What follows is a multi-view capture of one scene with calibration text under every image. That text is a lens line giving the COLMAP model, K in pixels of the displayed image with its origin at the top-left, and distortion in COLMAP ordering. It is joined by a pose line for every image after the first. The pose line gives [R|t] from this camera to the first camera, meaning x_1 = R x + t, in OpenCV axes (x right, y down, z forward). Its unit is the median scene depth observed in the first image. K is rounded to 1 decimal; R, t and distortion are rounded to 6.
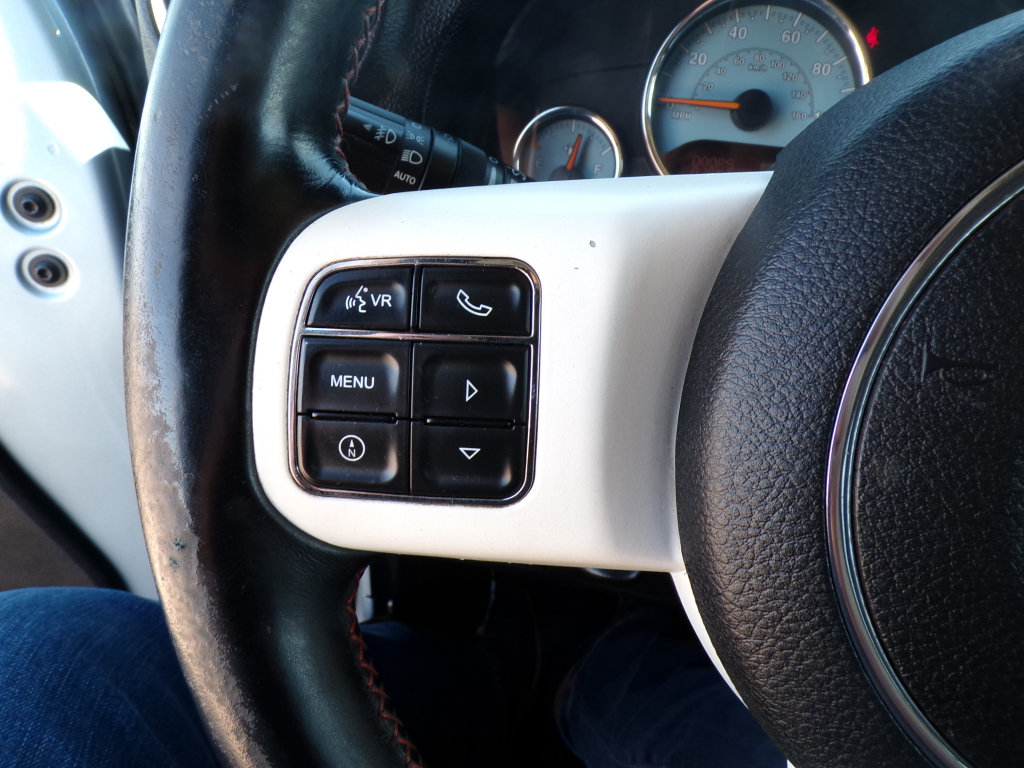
lens RADIAL K [[645.0, 0, 505.1], [0, 645.0, 385.1], [0, 0, 1]] dist [-0.037099, -0.002154]
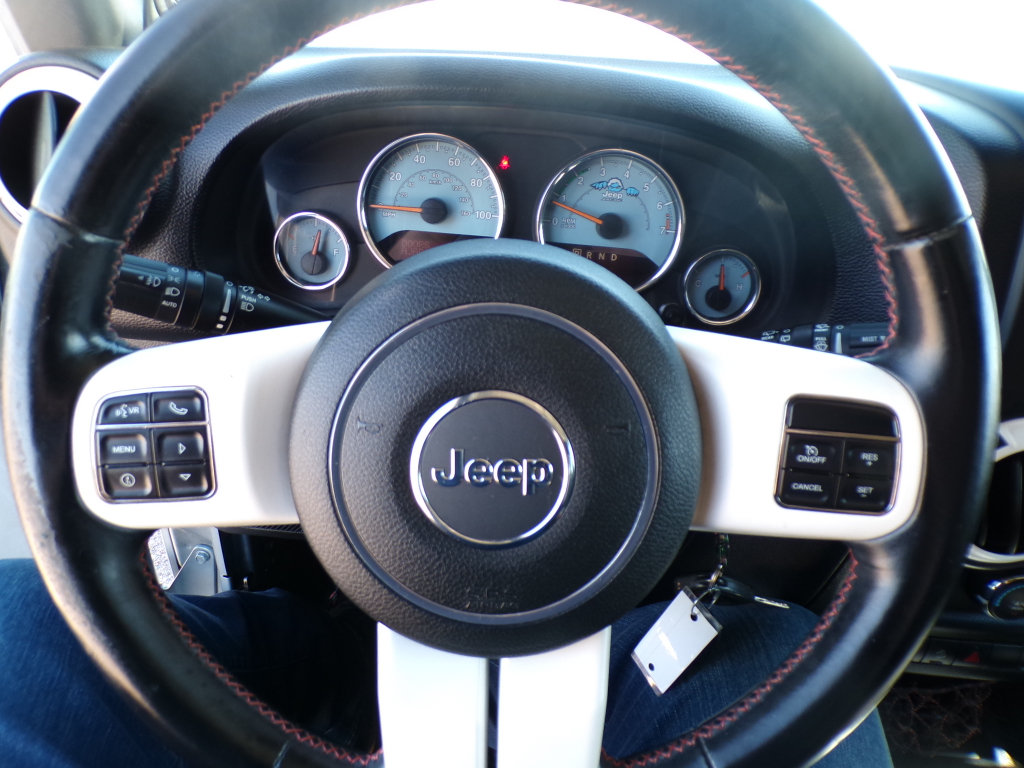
lens RADIAL K [[645.0, 0, 516.0], [0, 645.0, 384.1], [0, 0, 1]] dist [-0.037099, -0.002154]
pose [[0.979560, -0.085852, 0.181911, 0.657543], [0.078175, 0.995736, 0.048973, -0.217927], [-0.185340, -0.033751, 0.982095, -1.272048]]
